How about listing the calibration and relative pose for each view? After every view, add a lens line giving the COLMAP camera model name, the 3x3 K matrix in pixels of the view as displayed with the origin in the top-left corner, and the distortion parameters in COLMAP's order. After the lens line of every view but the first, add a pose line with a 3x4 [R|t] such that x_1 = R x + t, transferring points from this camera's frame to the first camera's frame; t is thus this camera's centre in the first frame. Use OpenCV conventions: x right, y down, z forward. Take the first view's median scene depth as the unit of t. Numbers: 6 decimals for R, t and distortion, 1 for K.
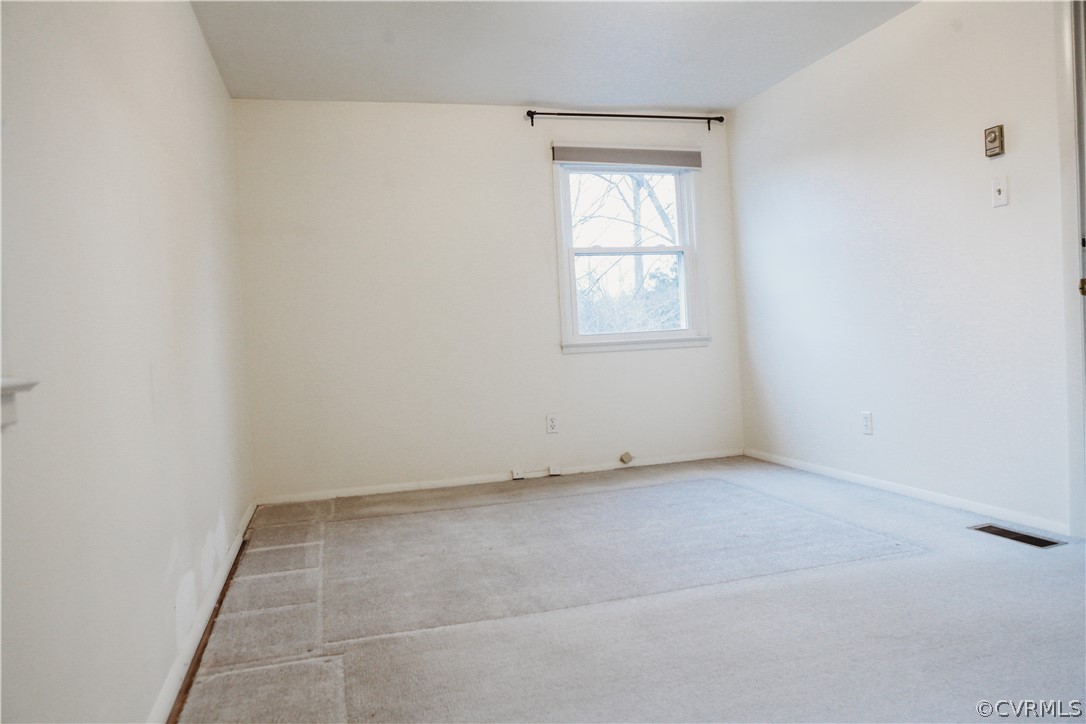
lens RADIAL K [[777.3, 0, 543.0], [0, 777.3, 362.0], [0, 0, 1]] dist [-0.066854, -0.001529]
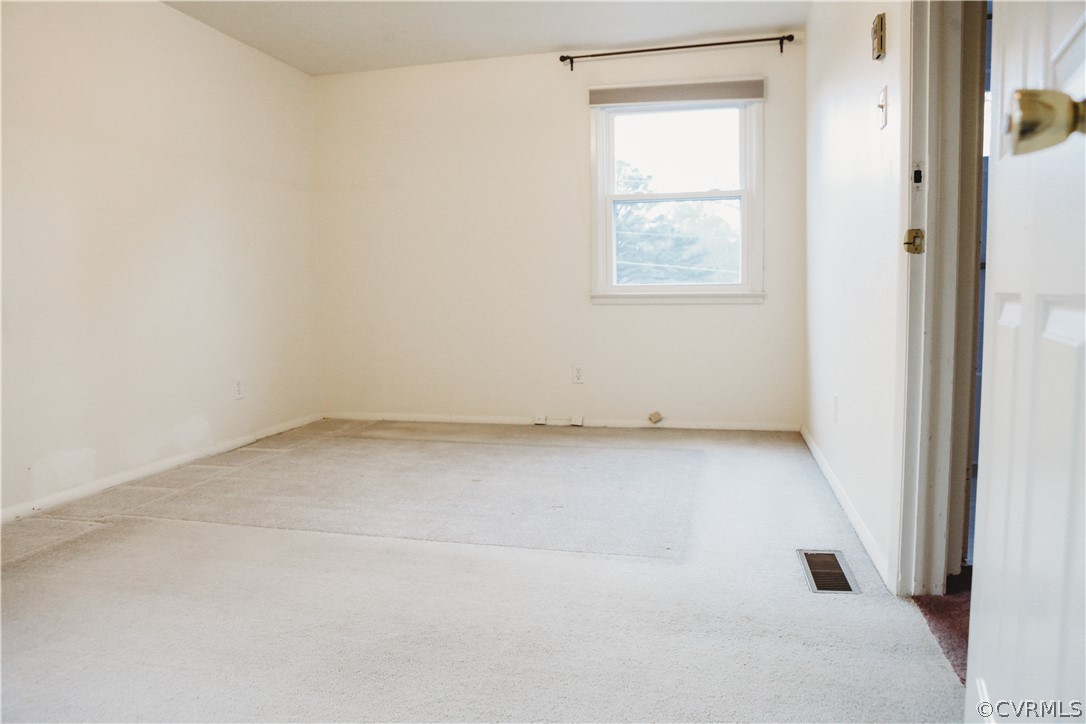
lens RADIAL K [[768.0, 0, 543.0], [0, 768.0, 362.0], [0, 0, 1]] dist [-0.059000, 0.006182]
pose [[0.859713, 0.084662, -0.503712, 0.464655], [-0.046150, 0.995009, 0.088471, -0.021089], [0.508688, -0.052813, 0.859330, 0.128809]]
